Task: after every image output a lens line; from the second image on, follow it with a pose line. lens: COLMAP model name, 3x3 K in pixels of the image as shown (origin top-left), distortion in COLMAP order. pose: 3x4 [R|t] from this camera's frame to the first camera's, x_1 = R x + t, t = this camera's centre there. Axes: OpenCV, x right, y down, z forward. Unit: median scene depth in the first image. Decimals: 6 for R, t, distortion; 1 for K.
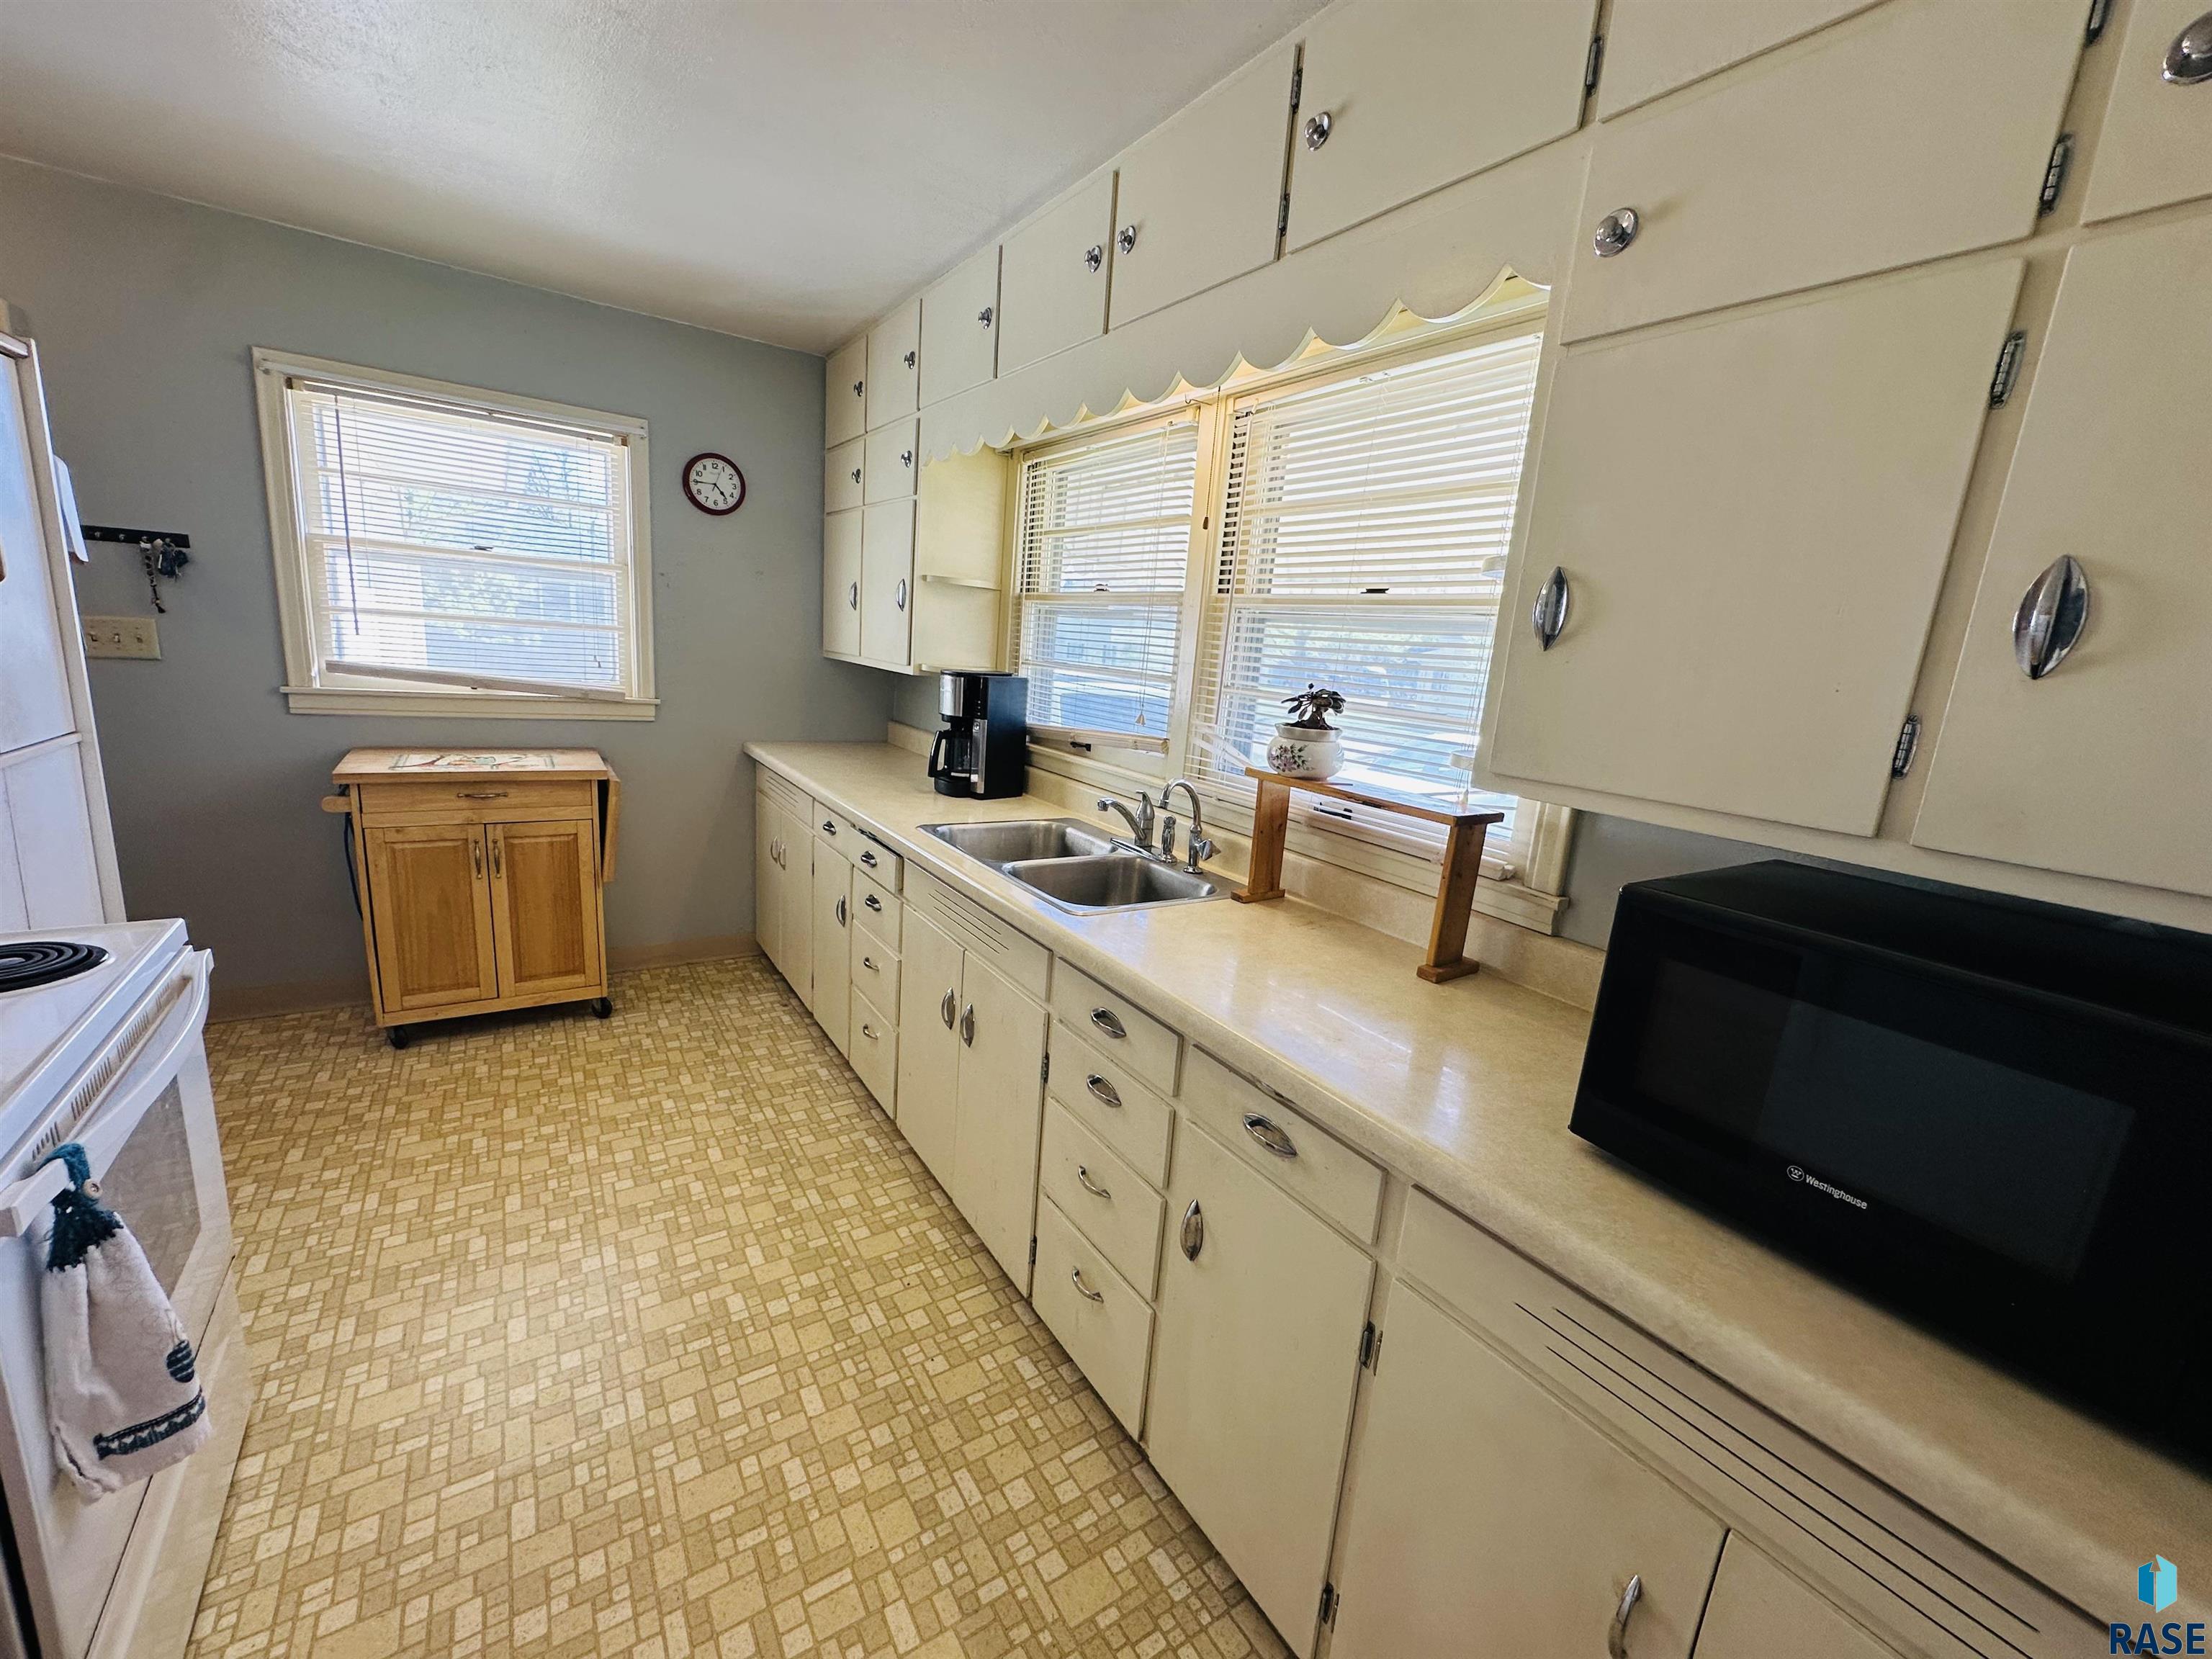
lens RADIAL K [[879.8, 0, 1099.1], [0, 879.8, 836.7], [0, 0, 1]] dist [-0.004521, 0.001073]
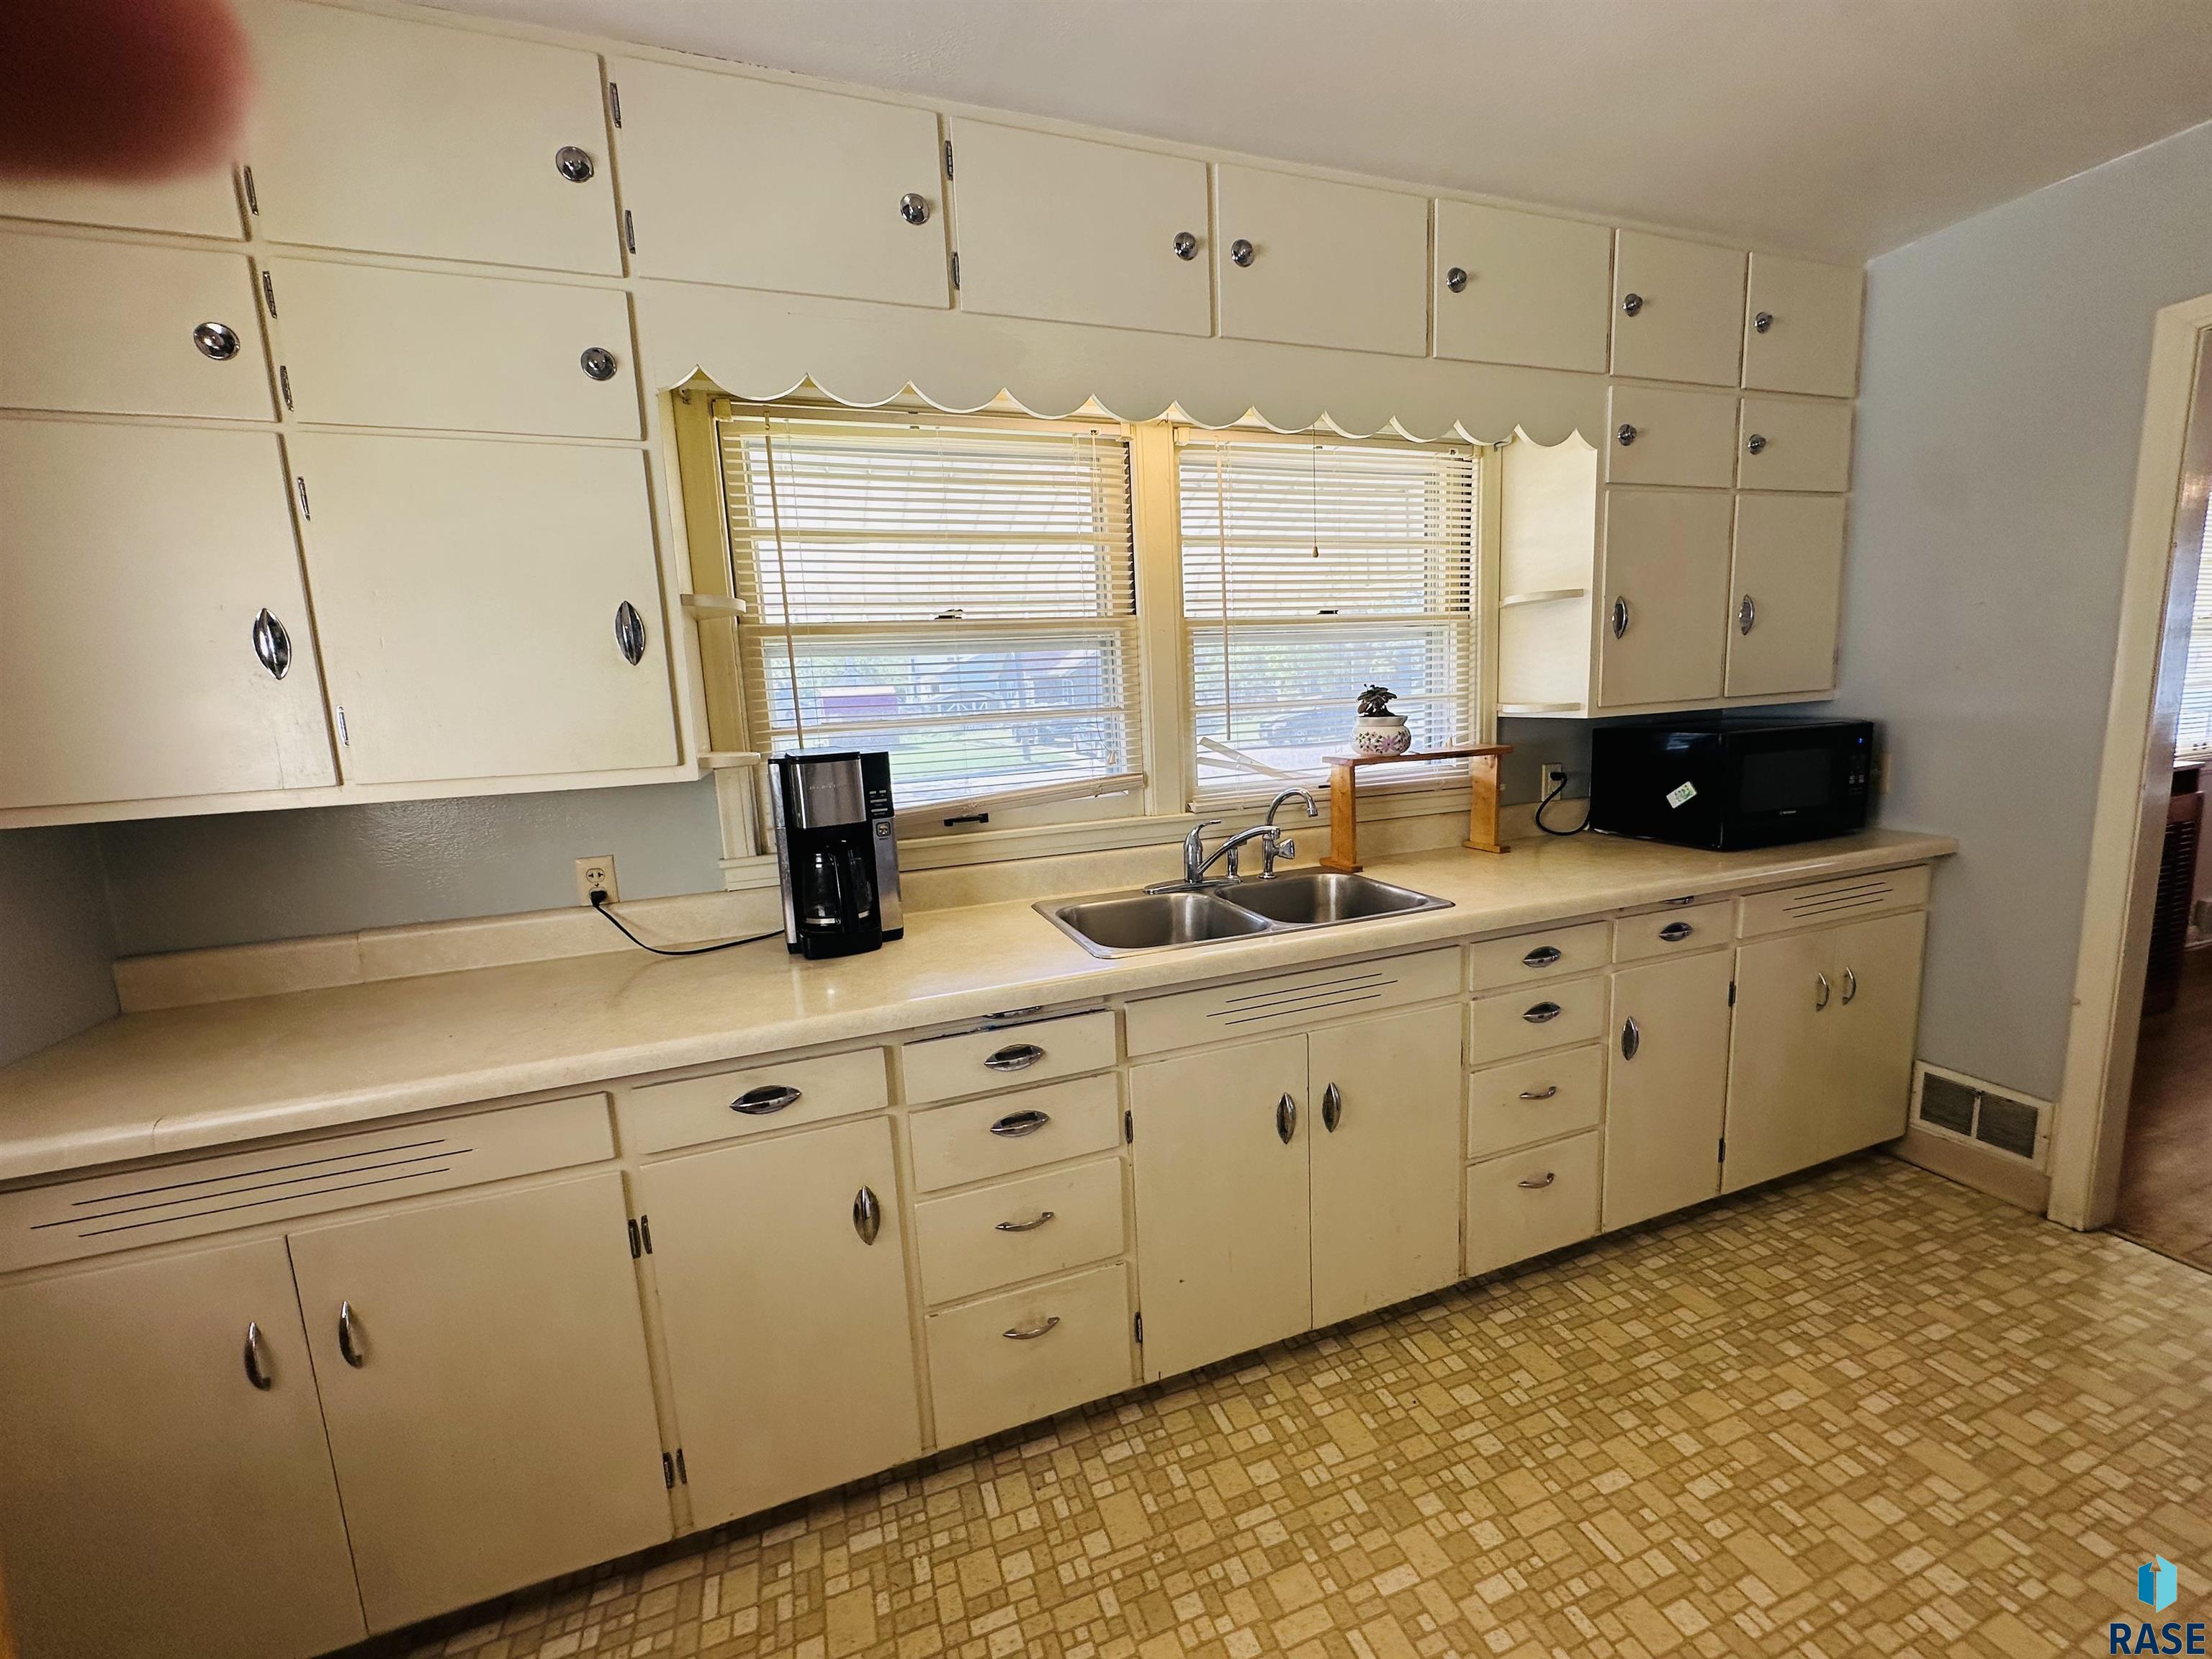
lens RADIAL K [[879.8, 0, 1115.0], [0, 879.8, 823.8], [0, 0, 1]] dist [-0.004521, 0.001073]
pose [[0.234649, -0.245498, 0.940569, -1.090744], [0.273334, 0.945209, 0.178518, -0.309175], [-0.932860, 0.215200, 0.288896, 1.013735]]
